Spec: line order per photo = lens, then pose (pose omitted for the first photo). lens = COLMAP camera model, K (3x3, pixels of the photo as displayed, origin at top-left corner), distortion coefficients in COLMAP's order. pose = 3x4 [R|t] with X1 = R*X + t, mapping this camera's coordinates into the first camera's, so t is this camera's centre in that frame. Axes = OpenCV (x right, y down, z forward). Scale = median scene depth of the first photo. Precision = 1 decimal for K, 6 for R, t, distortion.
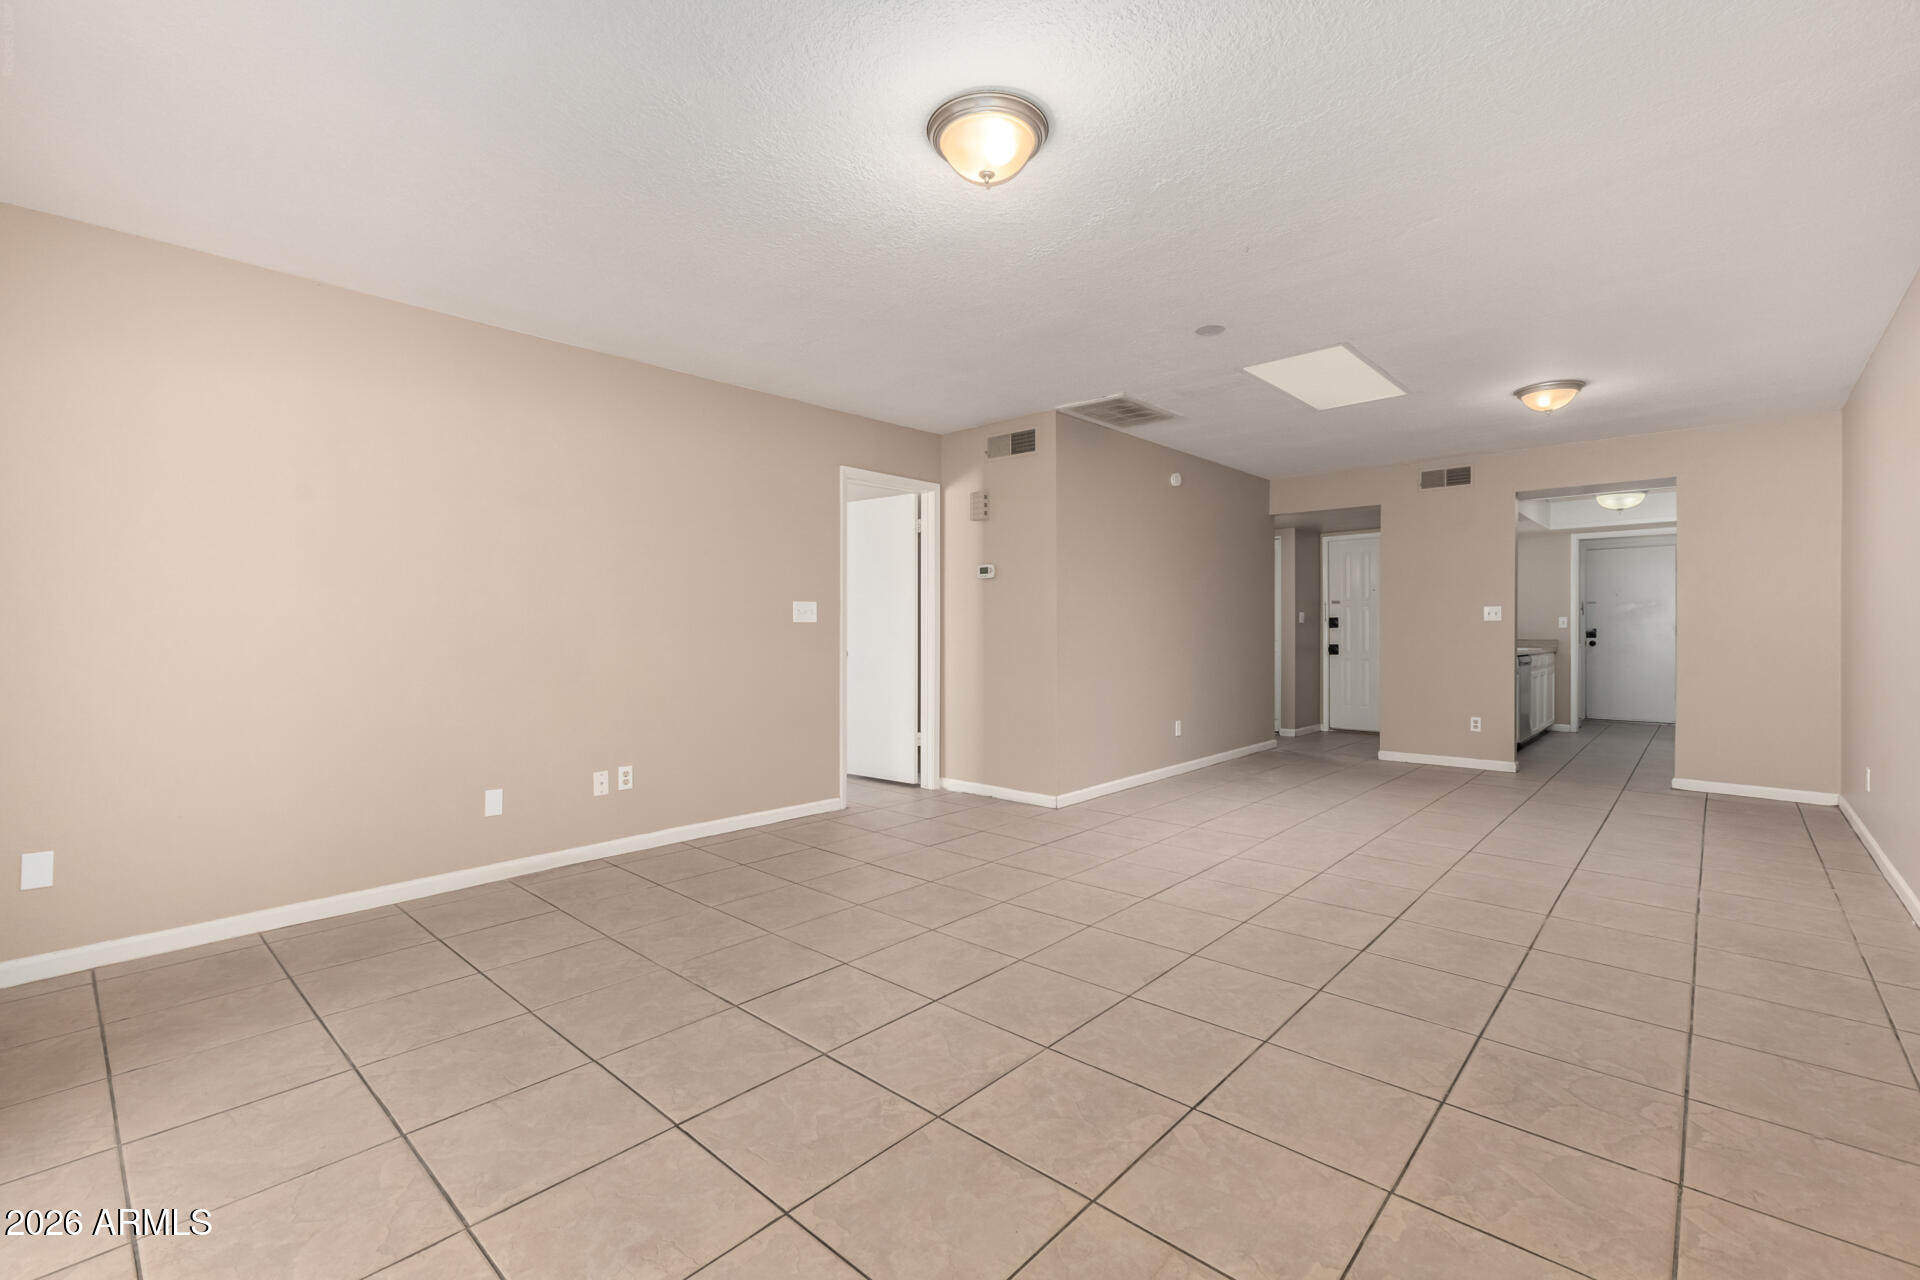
lens RADIAL K [[844.8, 0, 943.1], [0, 844.8, 637.2], [0, 0, 1]] dist [0.008057, 0.001352]
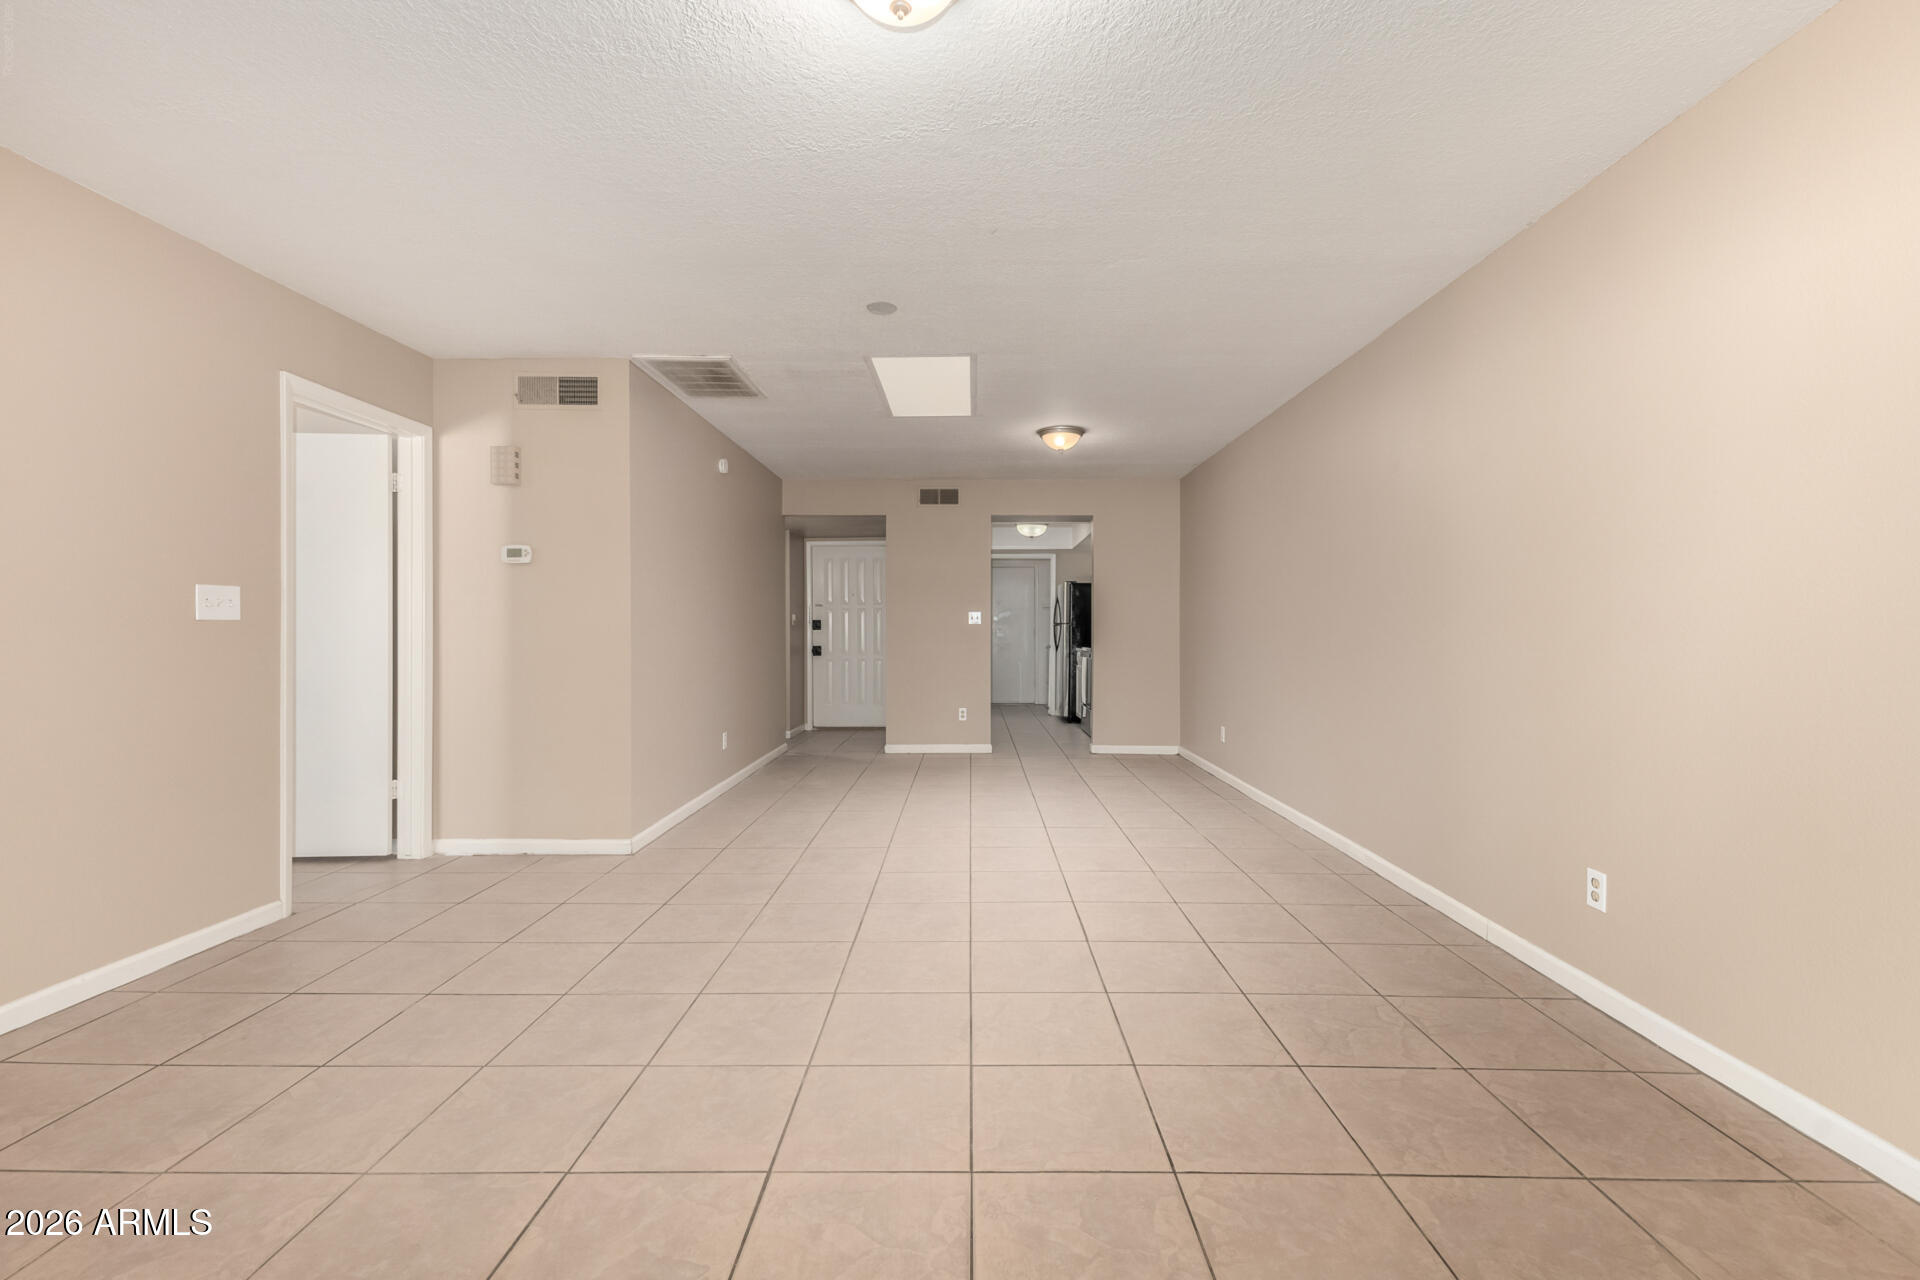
lens RADIAL K [[844.8, 0, 946.5], [0, 844.8, 632.3], [0, 0, 1]] dist [0.008057, 0.001352]
pose [[0.733233, -0.000860, 0.679977, -0.180418], [0.006493, 0.999962, -0.005736, -0.001771], [-0.679947, 0.008621, 0.733211, 0.190631]]
